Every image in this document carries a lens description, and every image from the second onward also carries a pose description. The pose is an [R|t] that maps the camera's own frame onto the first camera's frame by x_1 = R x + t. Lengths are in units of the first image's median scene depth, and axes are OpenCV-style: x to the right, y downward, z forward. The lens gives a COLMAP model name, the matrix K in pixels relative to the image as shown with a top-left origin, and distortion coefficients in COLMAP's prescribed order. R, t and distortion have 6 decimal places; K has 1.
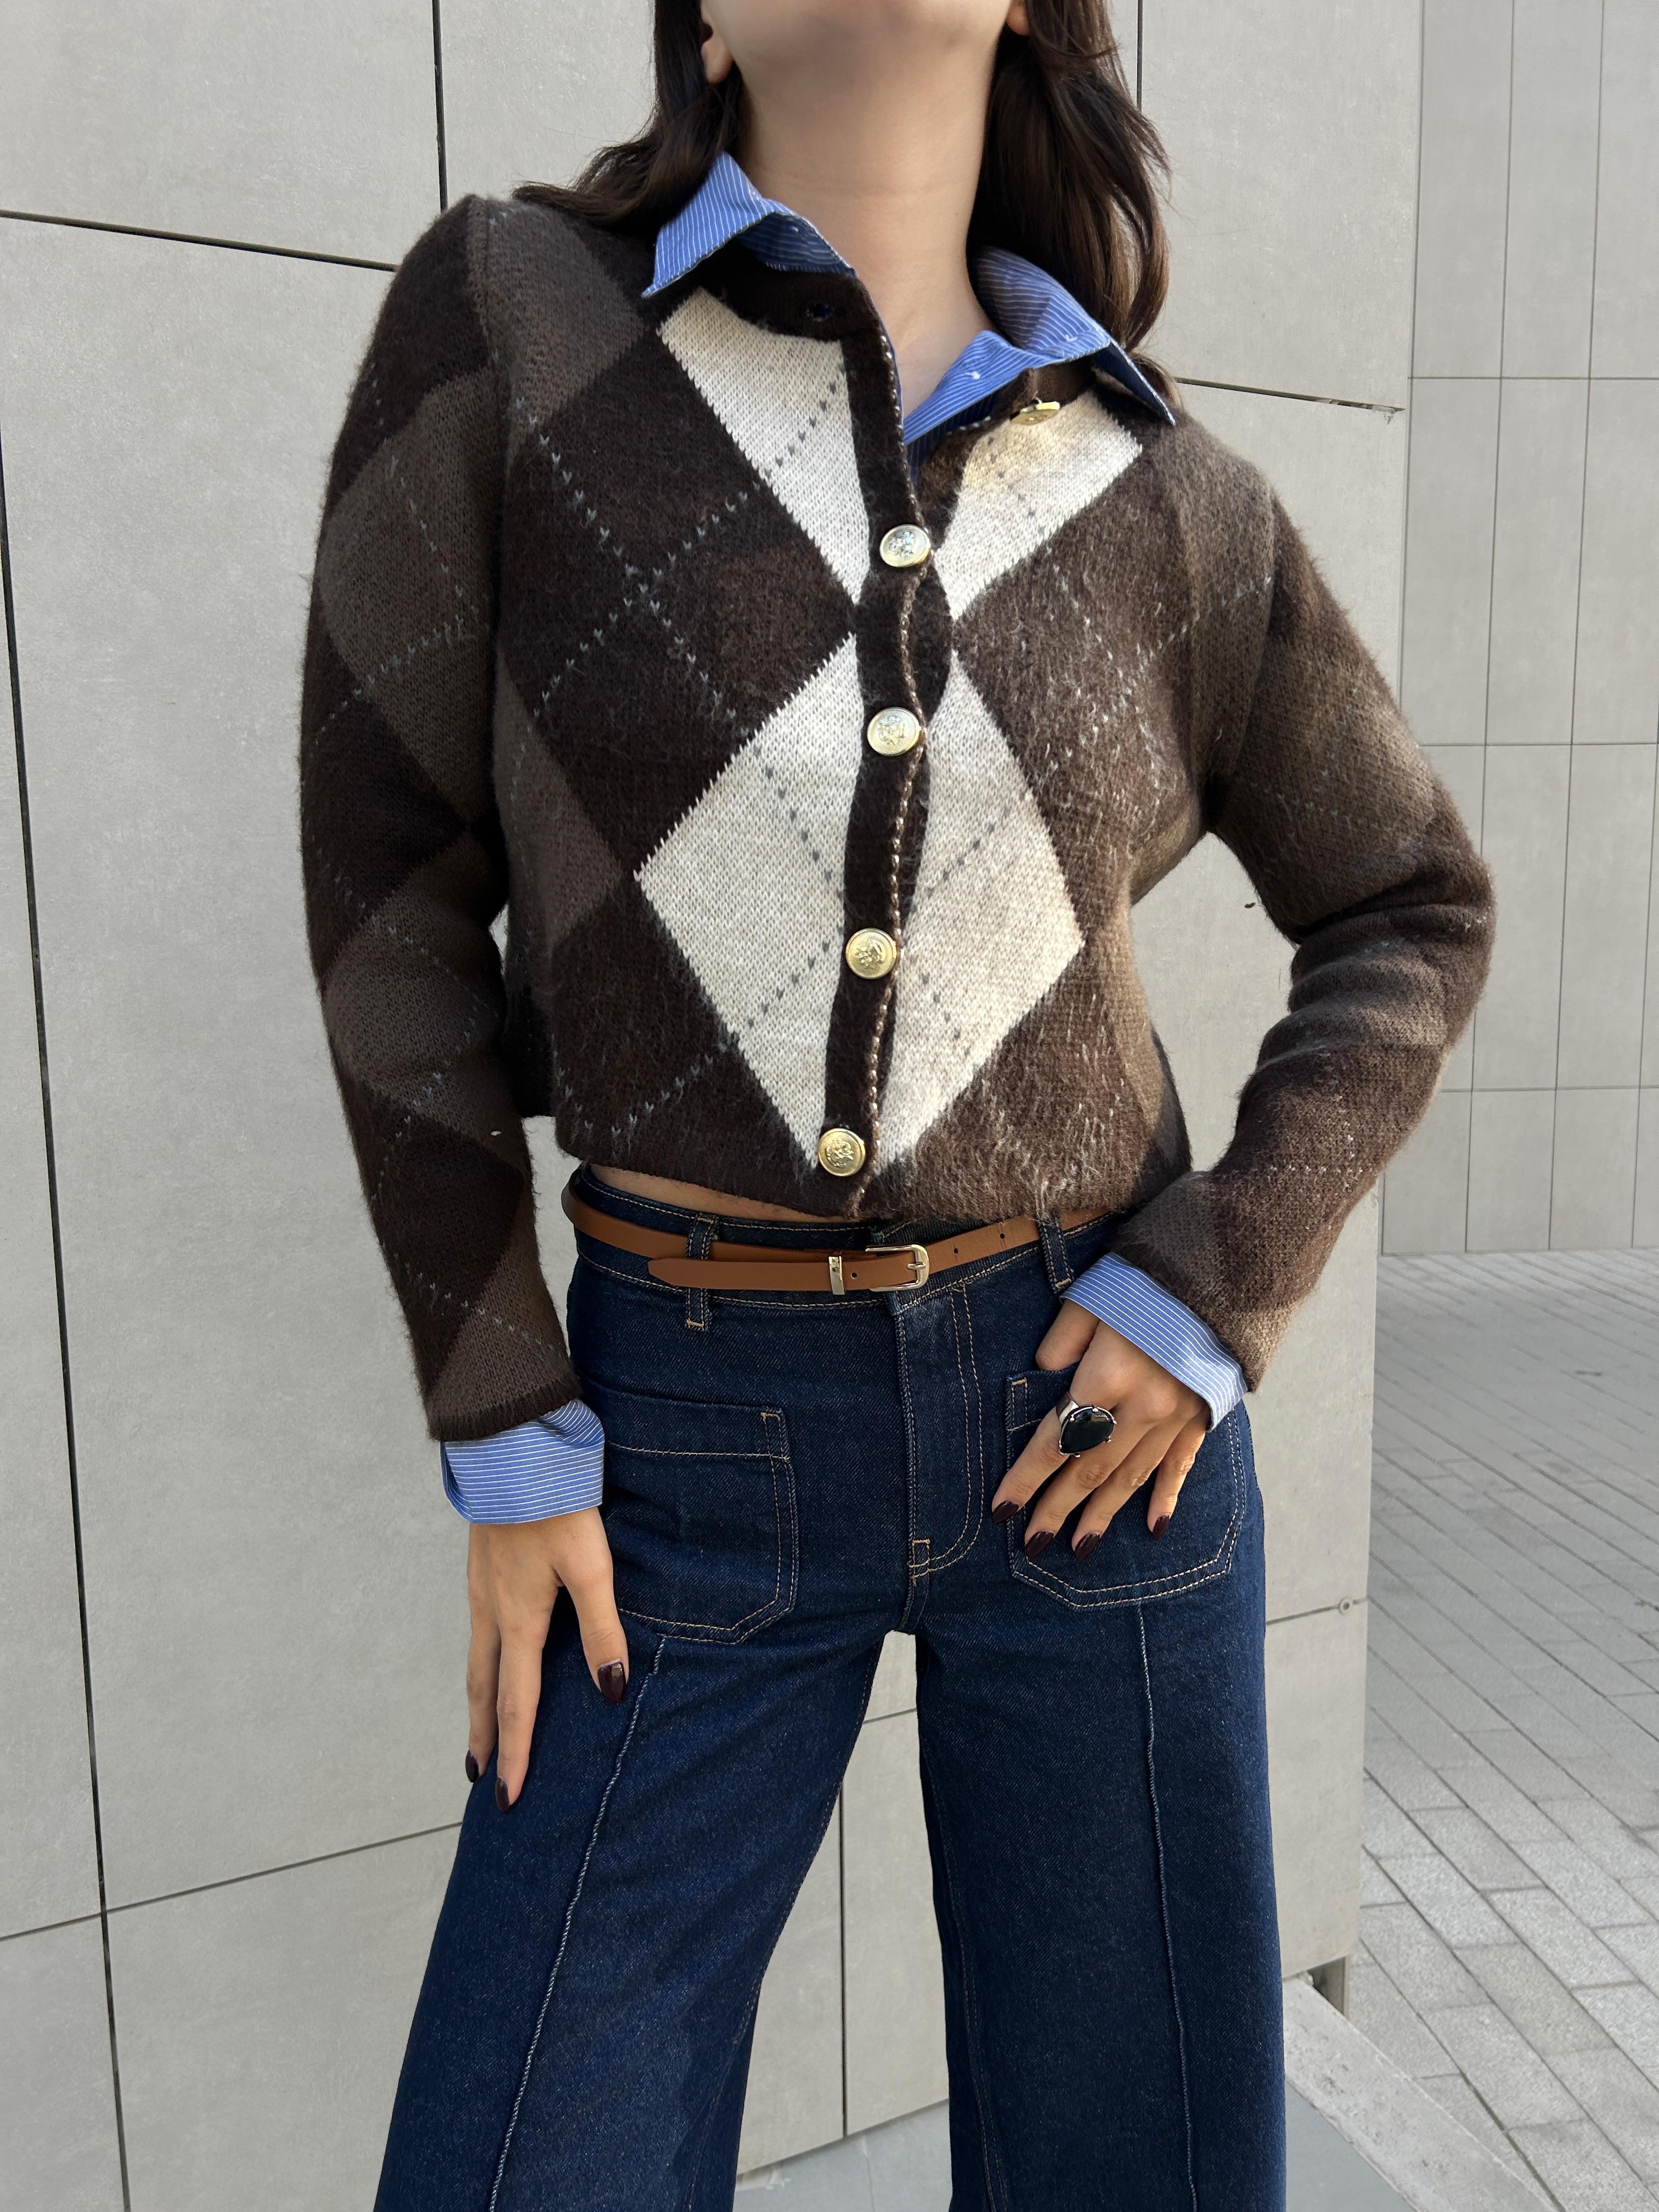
lens RADIAL K [[1664.9, 0, 832.0], [0, 1664.9, 1106.4], [0, 0, 1]] dist [0.020591, -0.024992]
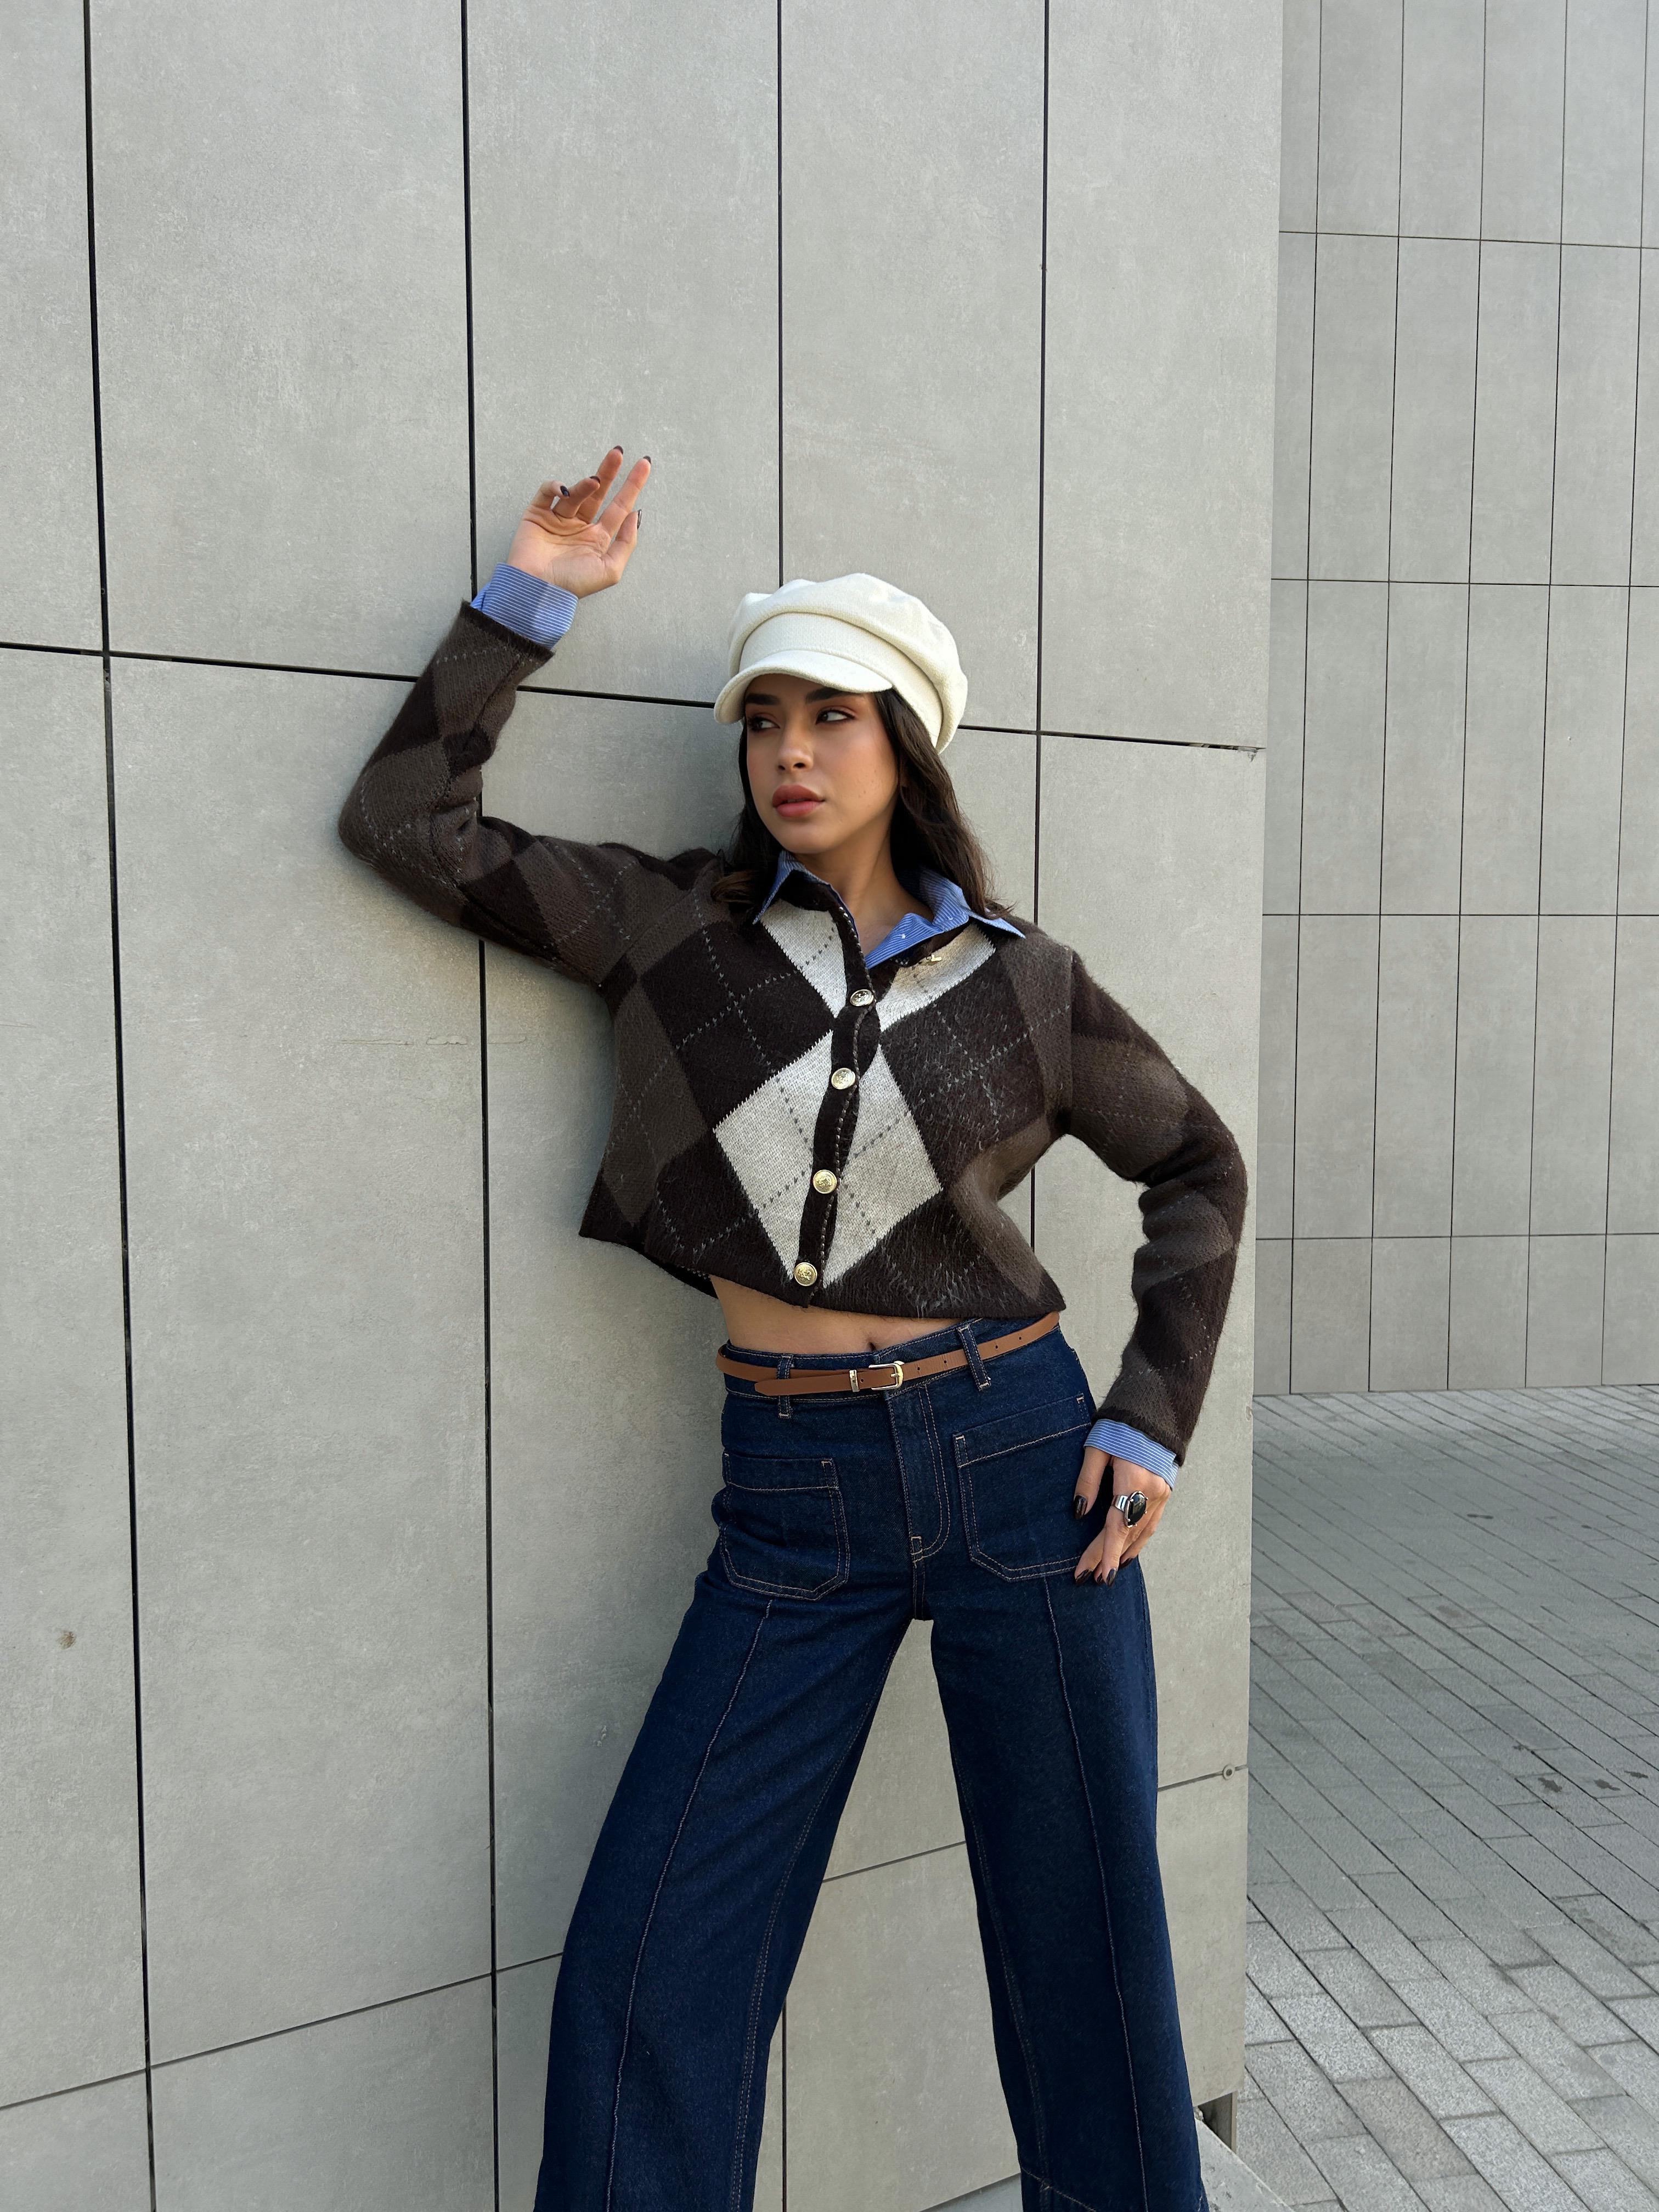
lens RADIAL K [[1664.9, 0, 819.2], [0, 1664.9, 1112.6], [0, 0, 1]] dist [0.020591, -0.024992]
pose [[0.999328, 0.008558, 0.035640, -0.012599], [-0.006407, 0.998176, -0.060035, -0.069980], [-0.036089, 0.059766, 0.997560, -0.131925]]
